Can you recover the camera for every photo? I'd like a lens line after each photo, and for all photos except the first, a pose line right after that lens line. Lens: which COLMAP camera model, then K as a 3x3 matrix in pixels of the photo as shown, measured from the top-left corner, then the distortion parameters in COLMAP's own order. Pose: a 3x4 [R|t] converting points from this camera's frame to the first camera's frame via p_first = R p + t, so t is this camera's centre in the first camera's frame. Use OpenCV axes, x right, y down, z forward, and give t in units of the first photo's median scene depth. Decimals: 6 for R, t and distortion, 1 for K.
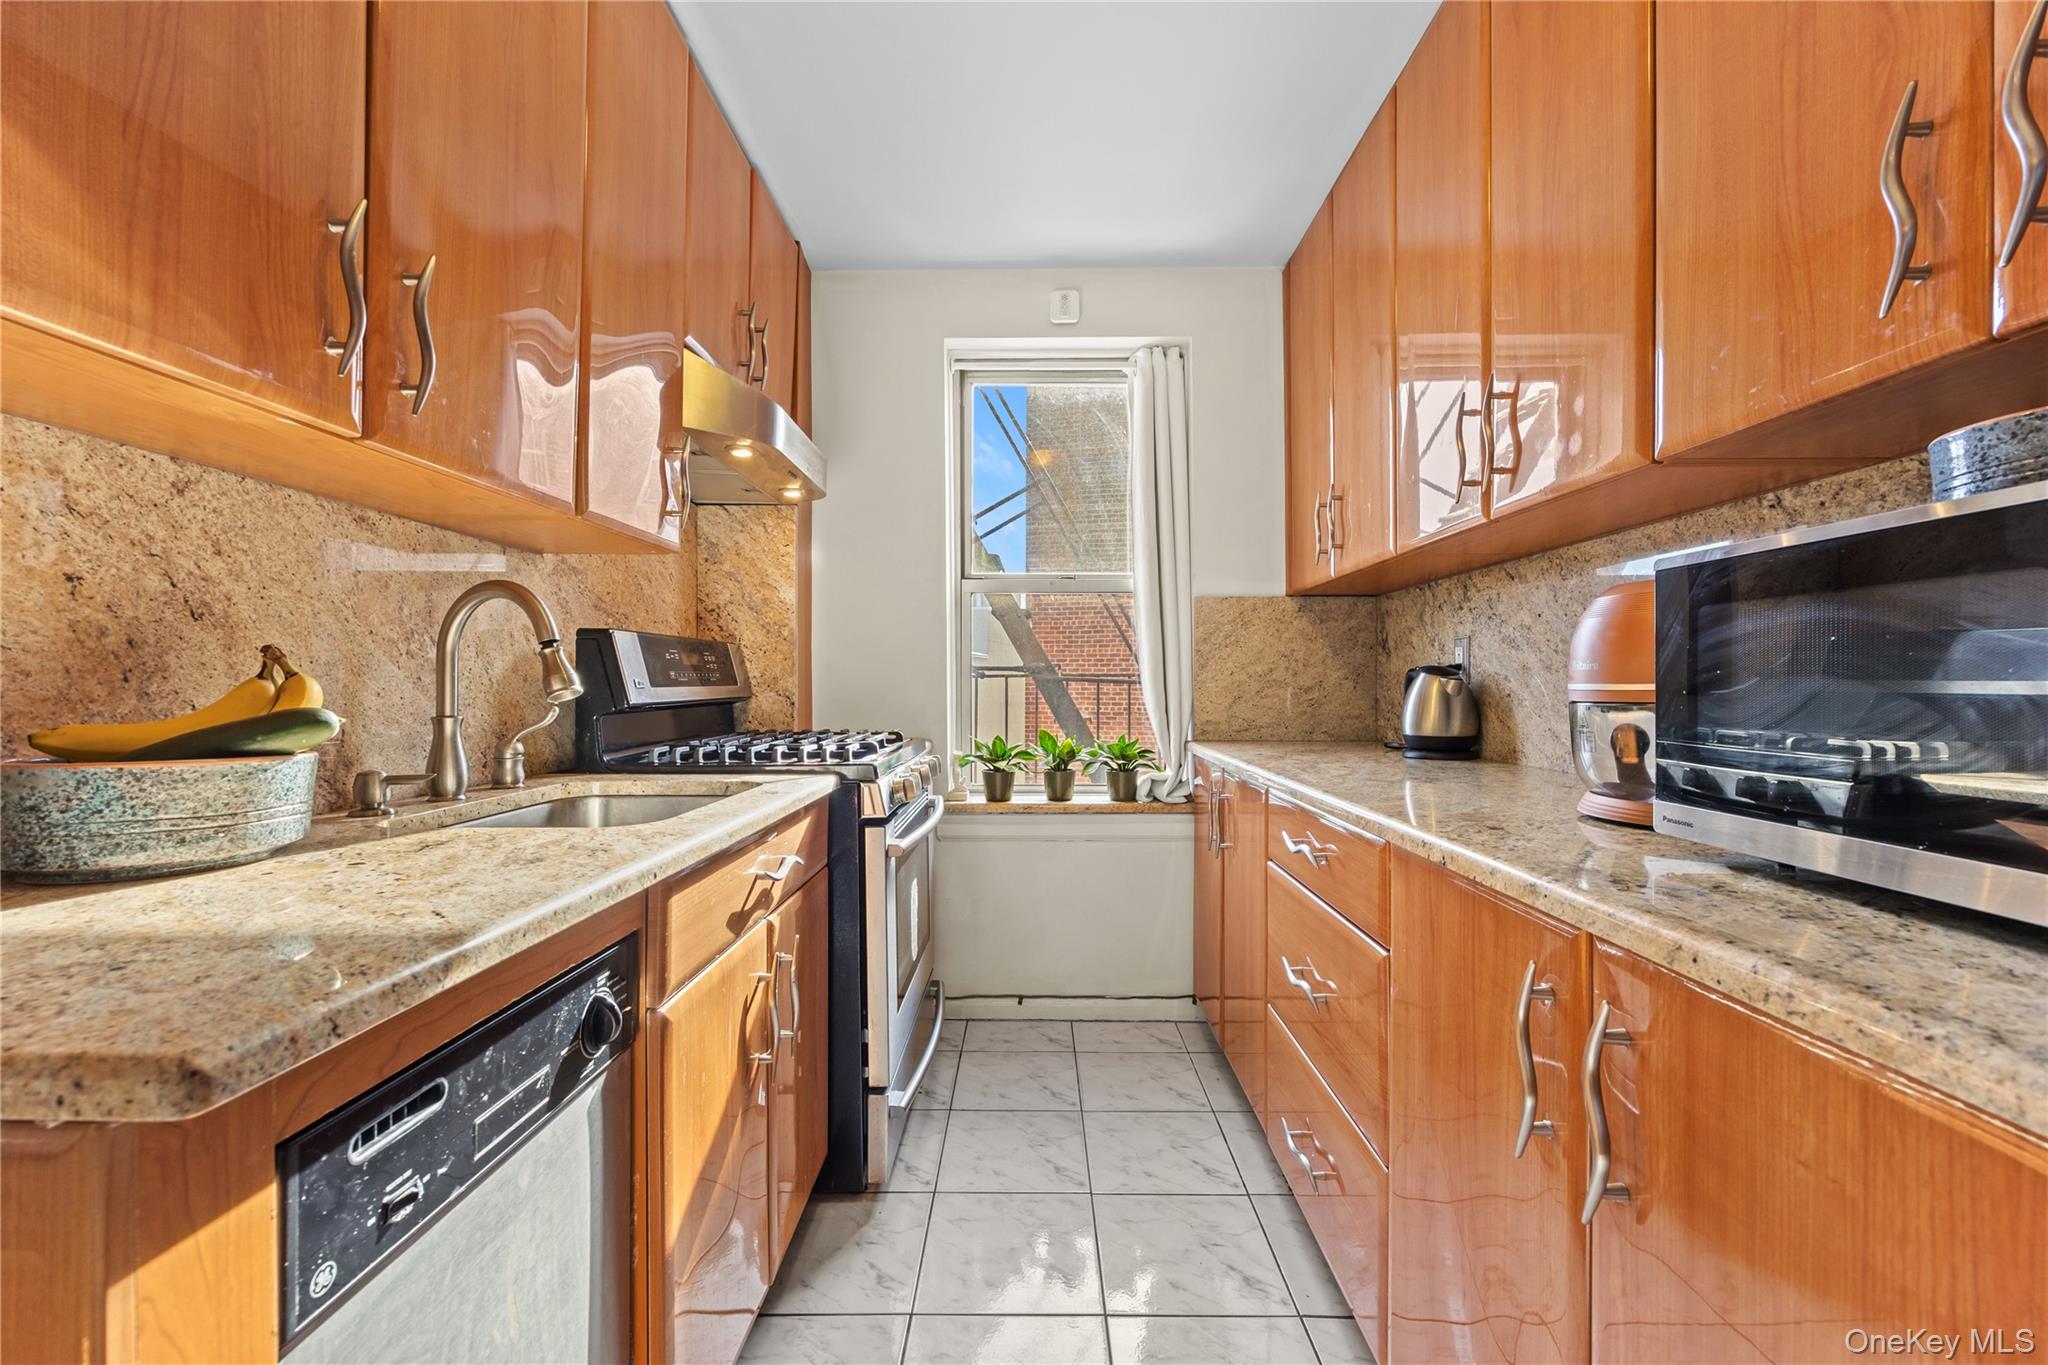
lens RADIAL K [[826.6, 0, 1013.8], [0, 826.6, 686.0], [0, 0, 1]] dist [-0.001625, -0.000471]
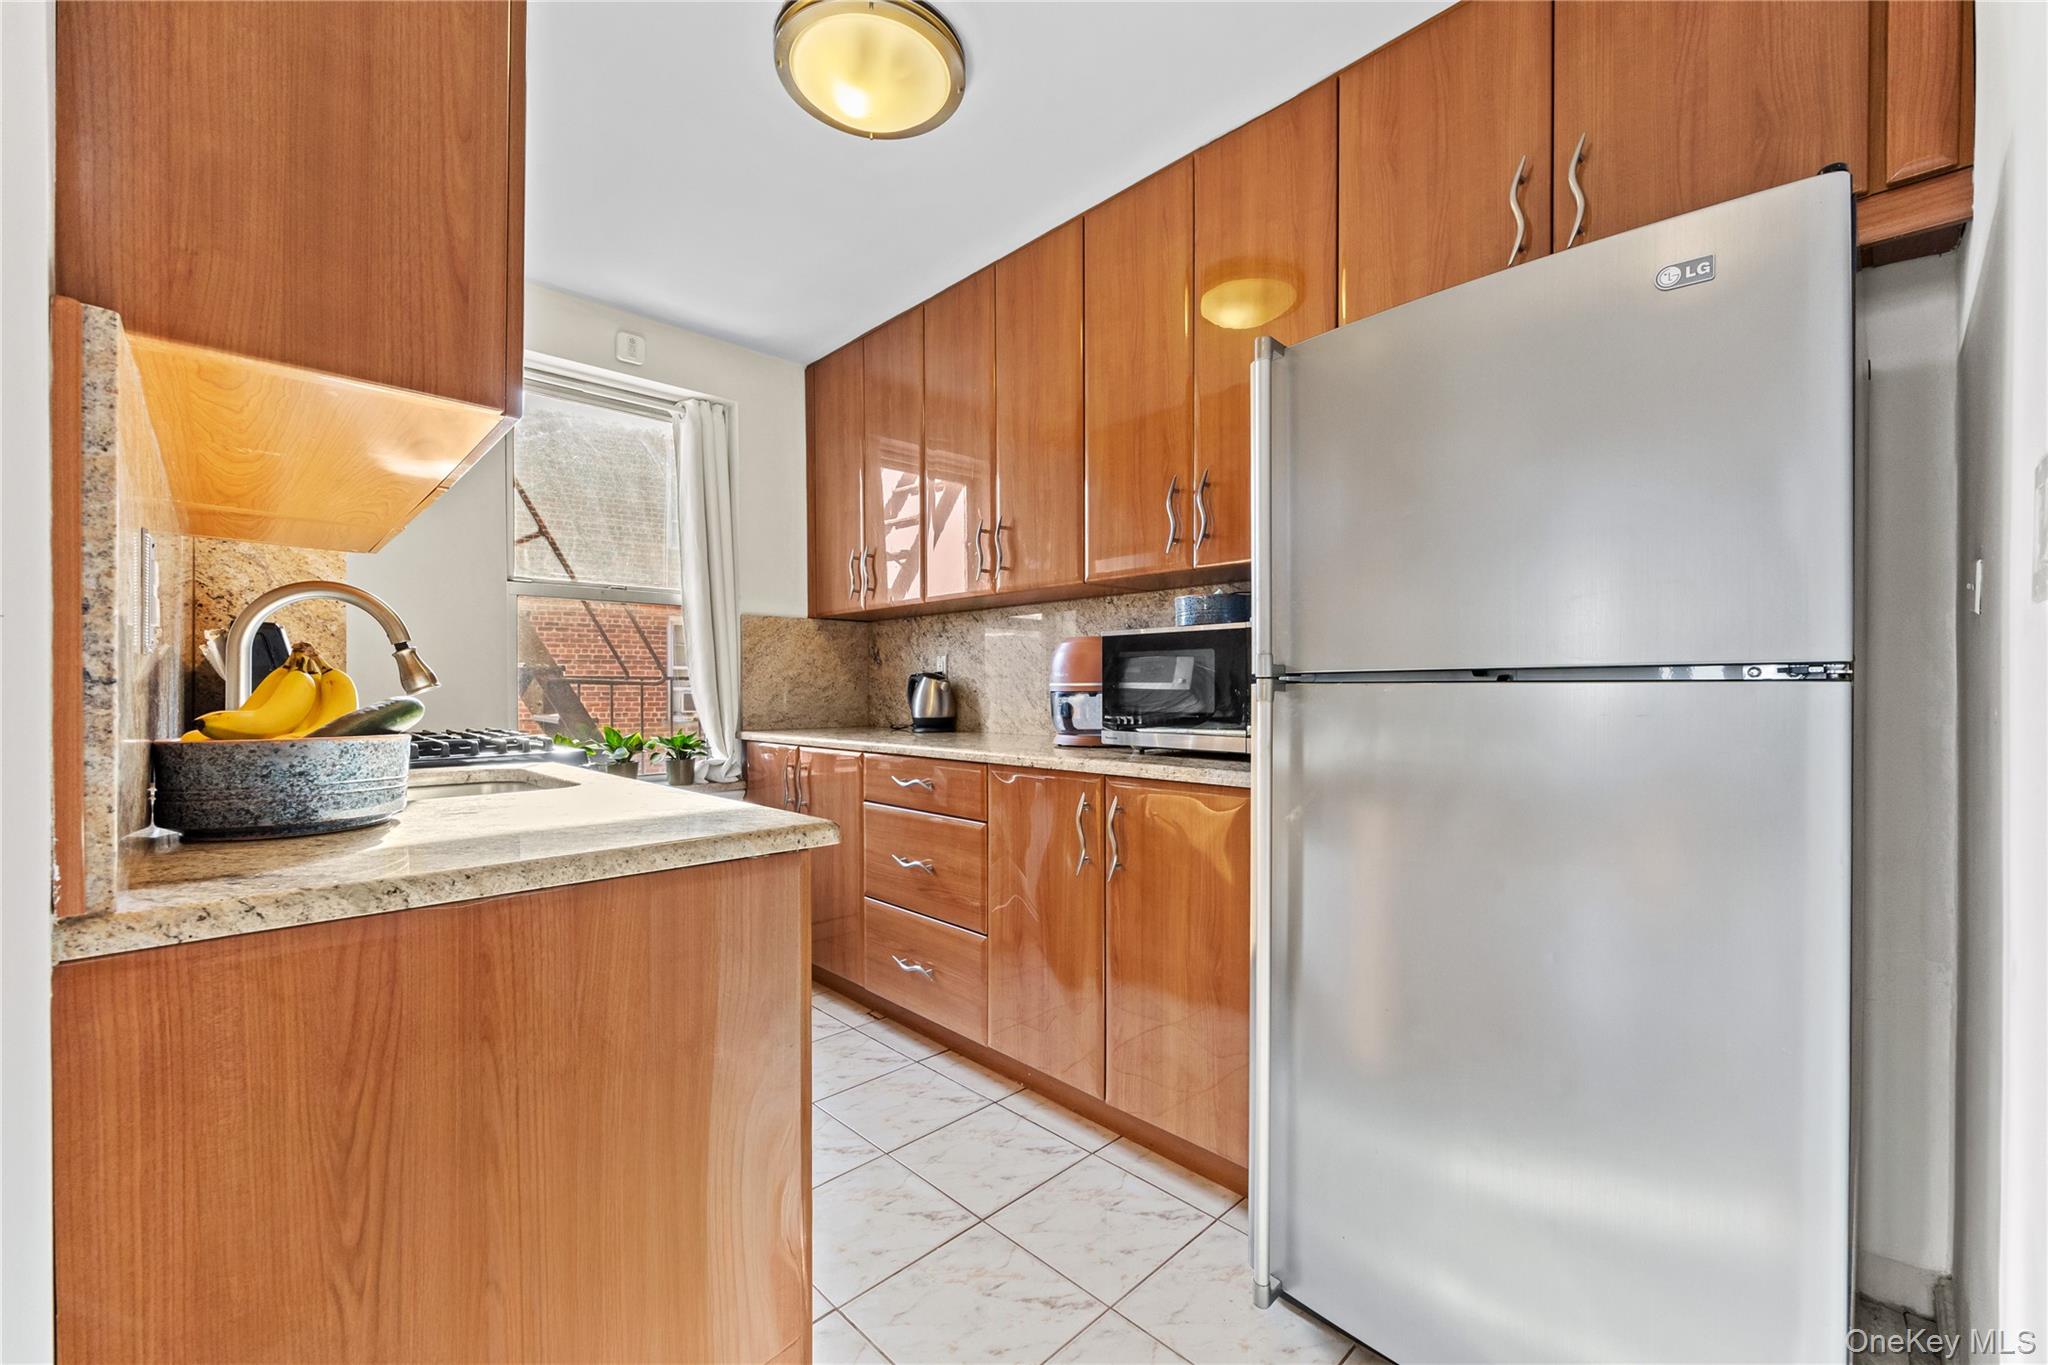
lens RADIAL K [[826.6, 0, 1042.0], [0, 826.6, 703.8], [0, 0, 1]] dist [-0.001625, -0.000471]
pose [[0.704531, -0.014299, 0.709529, -0.362190], [0.002618, 0.999843, 0.017550, 0.005888], [-0.709668, -0.010507, 0.704458, -0.199555]]
